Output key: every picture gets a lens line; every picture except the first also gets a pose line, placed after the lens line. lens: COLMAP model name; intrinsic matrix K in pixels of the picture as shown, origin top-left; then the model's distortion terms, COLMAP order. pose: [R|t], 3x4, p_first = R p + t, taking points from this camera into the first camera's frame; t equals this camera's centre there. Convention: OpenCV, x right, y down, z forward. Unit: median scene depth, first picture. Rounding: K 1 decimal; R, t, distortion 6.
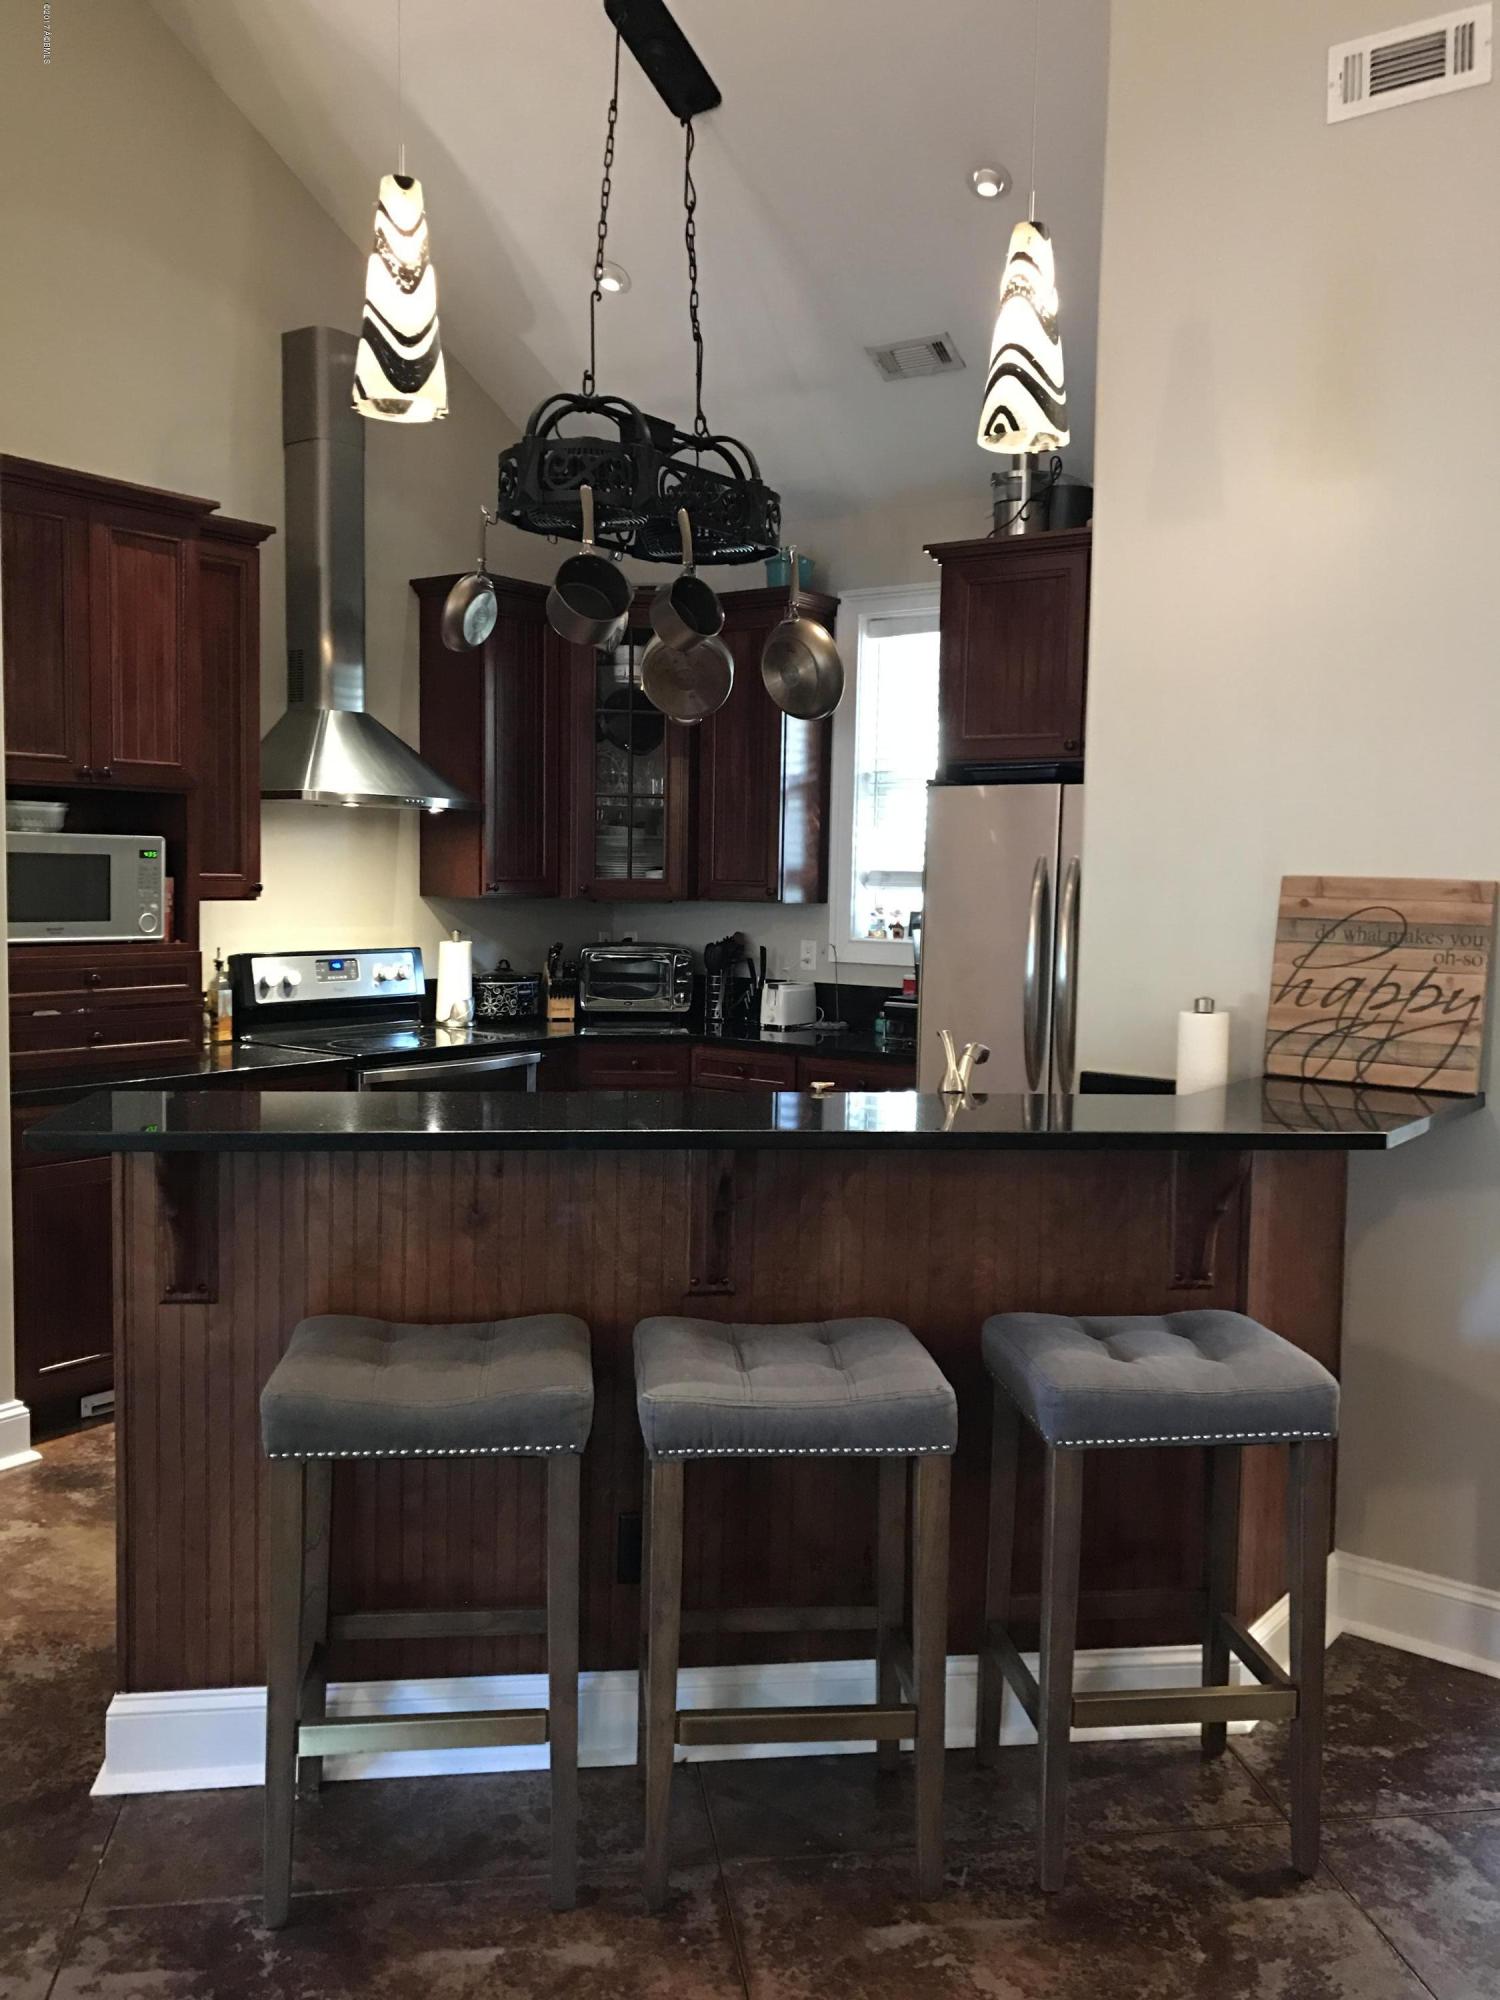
lens RADIAL K [[1656.8, 0, 750.0], [0, 1656.8, 1000.0], [0, 0, 1]] dist [0.047291, -0.053069]
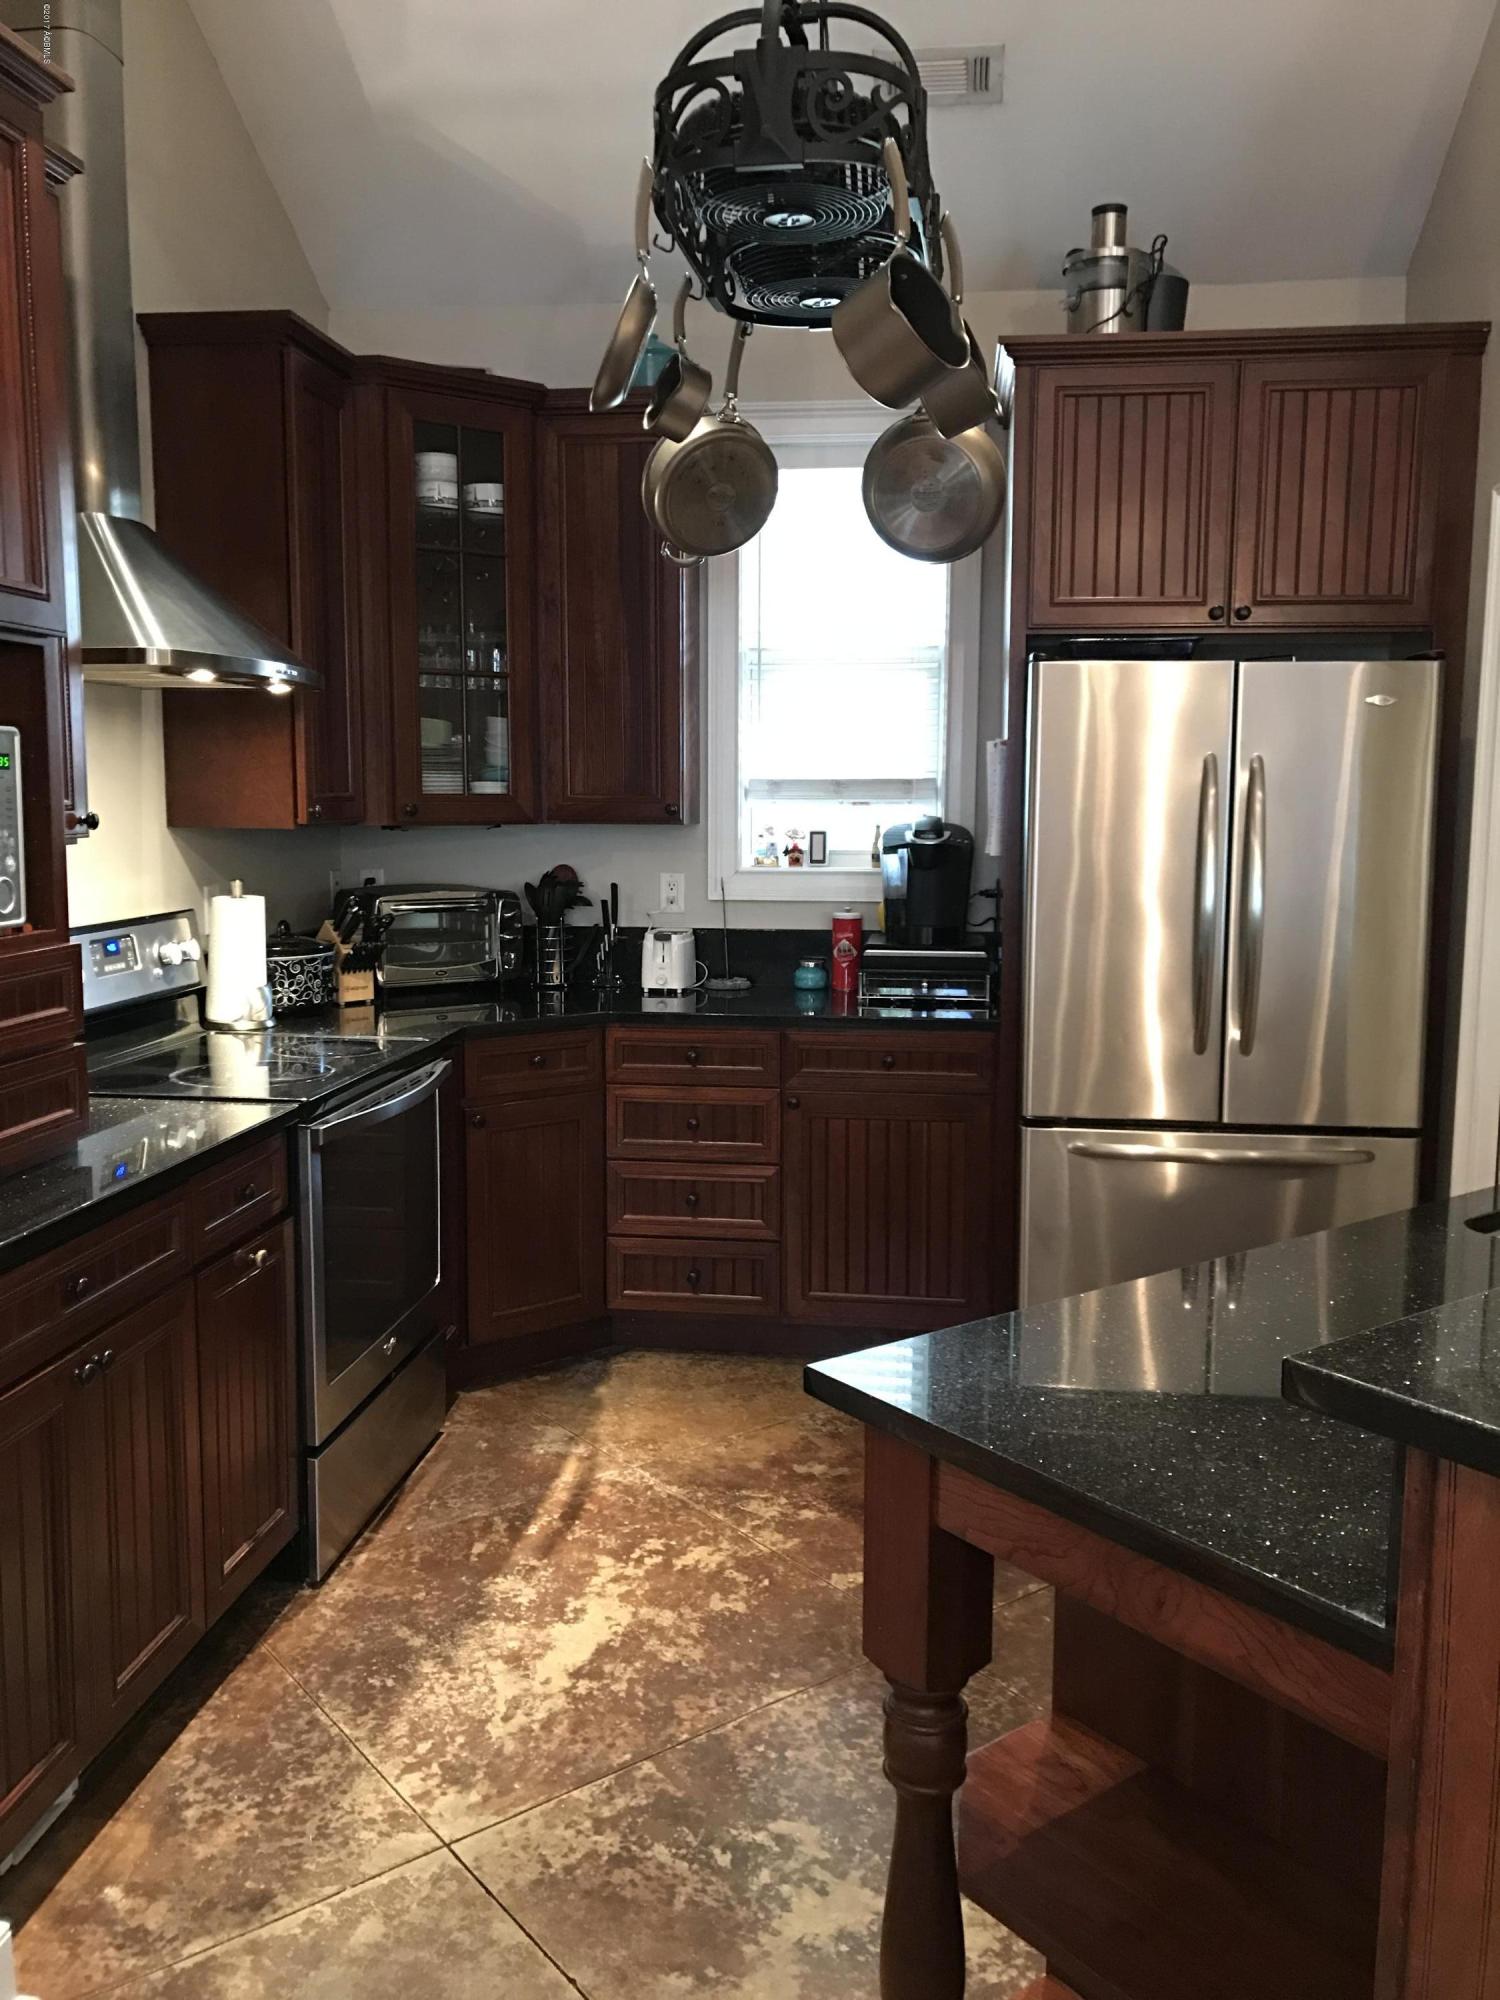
lens RADIAL K [[1656.8, 0, 750.0], [0, 1656.8, 1000.0], [0, 0, 1]] dist [0.047291, -0.053069]
pose [[0.860176, -0.077760, 0.504035, -0.580397], [0.050036, 0.996407, 0.068331, -0.051267], [-0.507538, -0.033557, 0.860976, 0.602591]]
